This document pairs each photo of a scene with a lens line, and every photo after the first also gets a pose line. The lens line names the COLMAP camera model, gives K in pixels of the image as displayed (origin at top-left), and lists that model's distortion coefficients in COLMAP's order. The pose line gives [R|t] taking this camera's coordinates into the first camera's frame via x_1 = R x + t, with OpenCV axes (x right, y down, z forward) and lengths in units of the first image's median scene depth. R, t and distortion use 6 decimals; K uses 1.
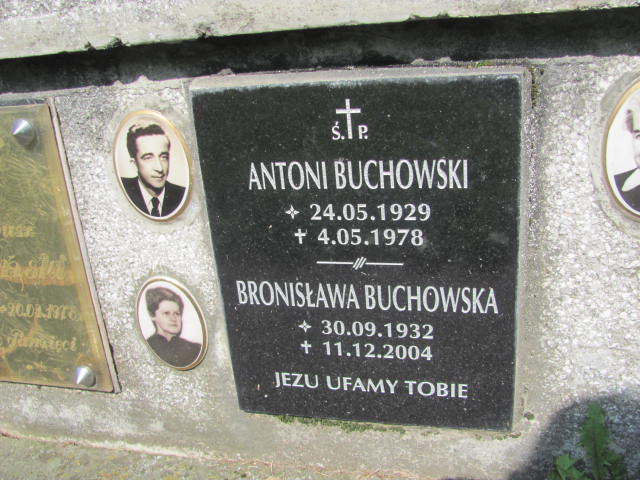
lens RADIAL K [[690.1, 0, 320.0], [0, 690.1, 240.0], [0, 0, 1]] dist [-0.242086, 0.291623]
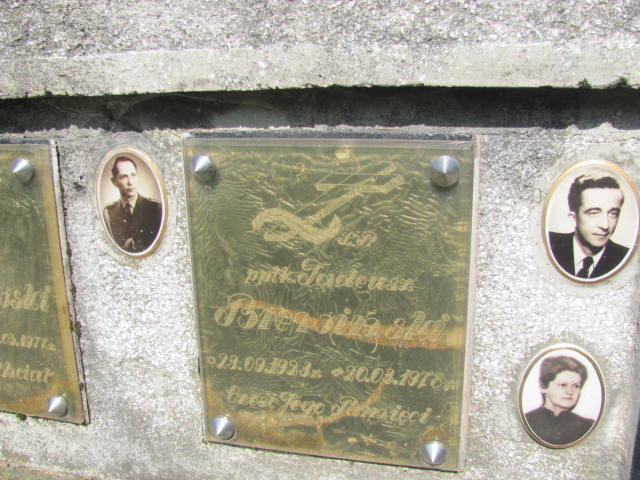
lens RADIAL K [[690.1, 0, 320.0], [0, 690.1, 240.0], [0, 0, 1]] dist [-0.242086, 0.291623]
pose [[0.997938, 0.063494, 0.009394, -0.605380], [-0.062436, 0.994221, -0.087327, 0.014940], [-0.014885, 0.086560, 0.996135, 0.117996]]
